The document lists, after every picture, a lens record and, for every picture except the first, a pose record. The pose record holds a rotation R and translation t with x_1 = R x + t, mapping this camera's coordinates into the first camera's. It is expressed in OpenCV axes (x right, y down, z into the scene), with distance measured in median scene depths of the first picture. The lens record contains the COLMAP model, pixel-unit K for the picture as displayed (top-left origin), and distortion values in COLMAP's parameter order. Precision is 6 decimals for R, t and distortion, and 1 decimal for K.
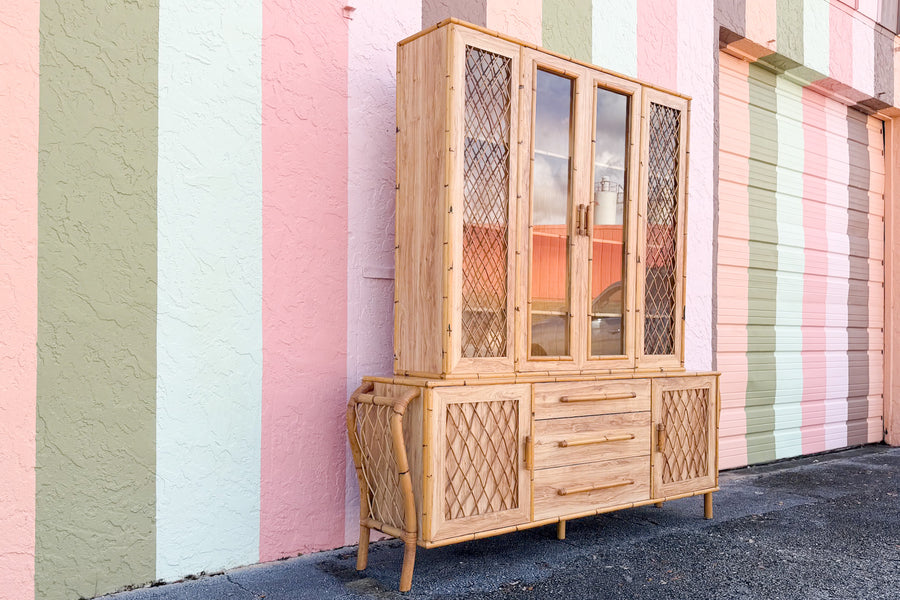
lens RADIAL K [[795.2, 0, 454.5], [0, 795.2, 337.0], [0, 0, 1]] dist [0.079558, -0.087309]
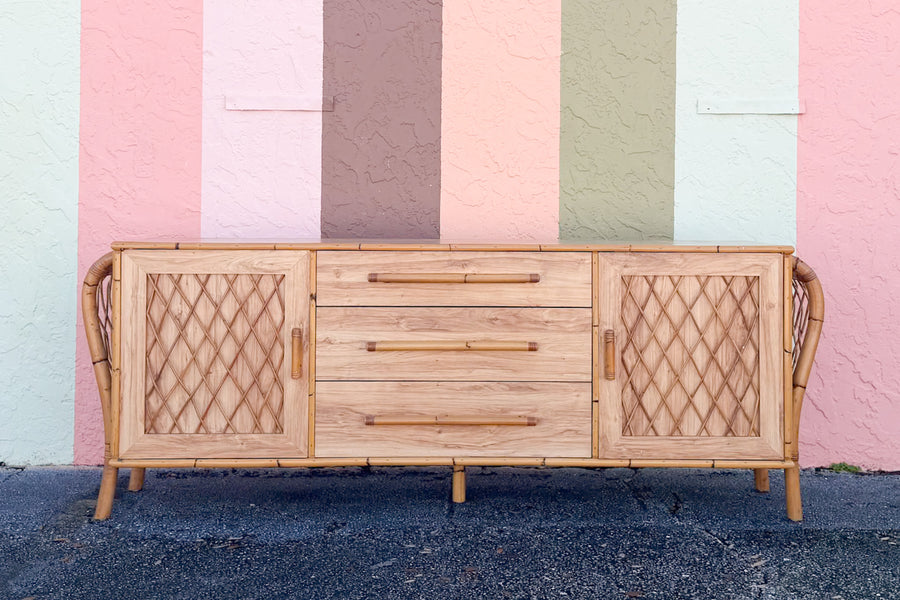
lens RADIAL K [[1091.0, 0, 464.5], [0, 1091.0, 214.6], [0, 0, 1]] dist [0.088653, 0.000000]
pose [[0.789742, -0.003982, -0.613426, 0.765244], [-0.001001, 0.999969, -0.007779, 0.034673], [0.613438, 0.006757, 0.789714, 0.350806]]
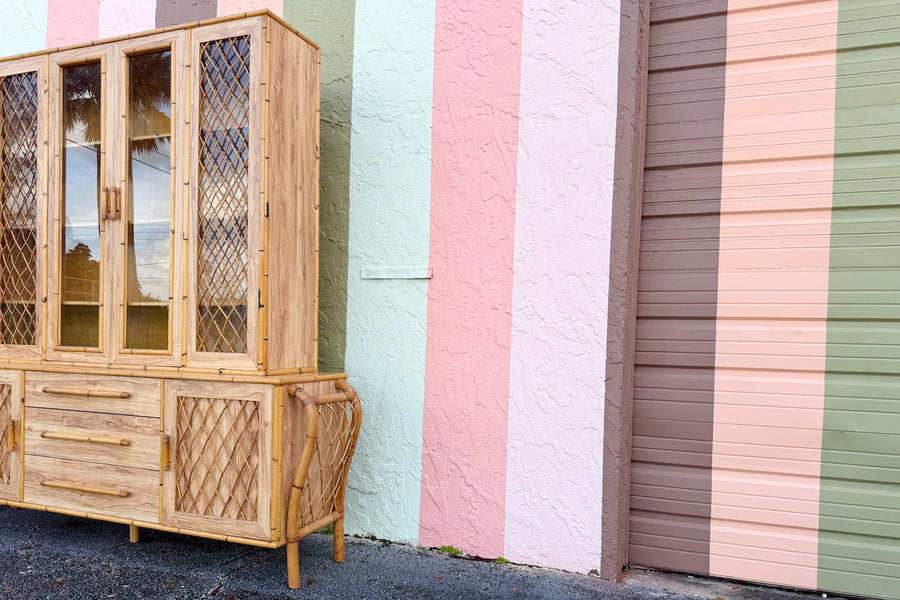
lens RADIAL K [[665.6, 0, 469.6], [0, 665.6, 345.9], [0, 0, 1]] dist [0.061669, -0.091844]
pose [[0.504217, 0.013754, -0.863467, 1.156978], [-0.022972, 0.999733, 0.002510, 0.009930], [0.863271, 0.018570, 0.504399, 1.061099]]
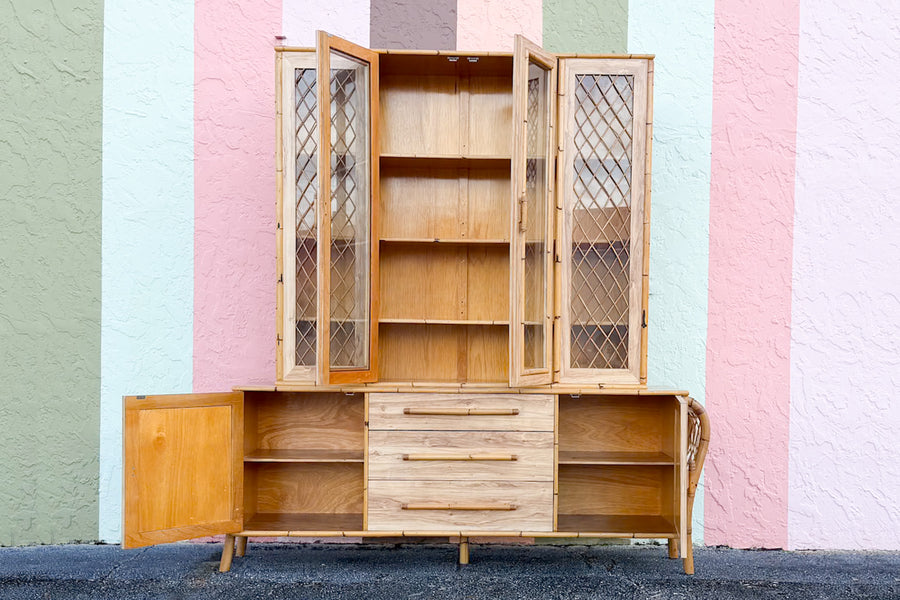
lens RADIAL K [[1090.0, 0, 479.8], [0, 1090.0, 367.9], [0, 0, 1]] dist [0.065931, 0.000000]
pose [[0.796050, 0.013158, -0.605088, 1.037940], [-0.005875, 0.999885, 0.014013, 0.007207], [0.605203, -0.007600, 0.796035, -0.000787]]
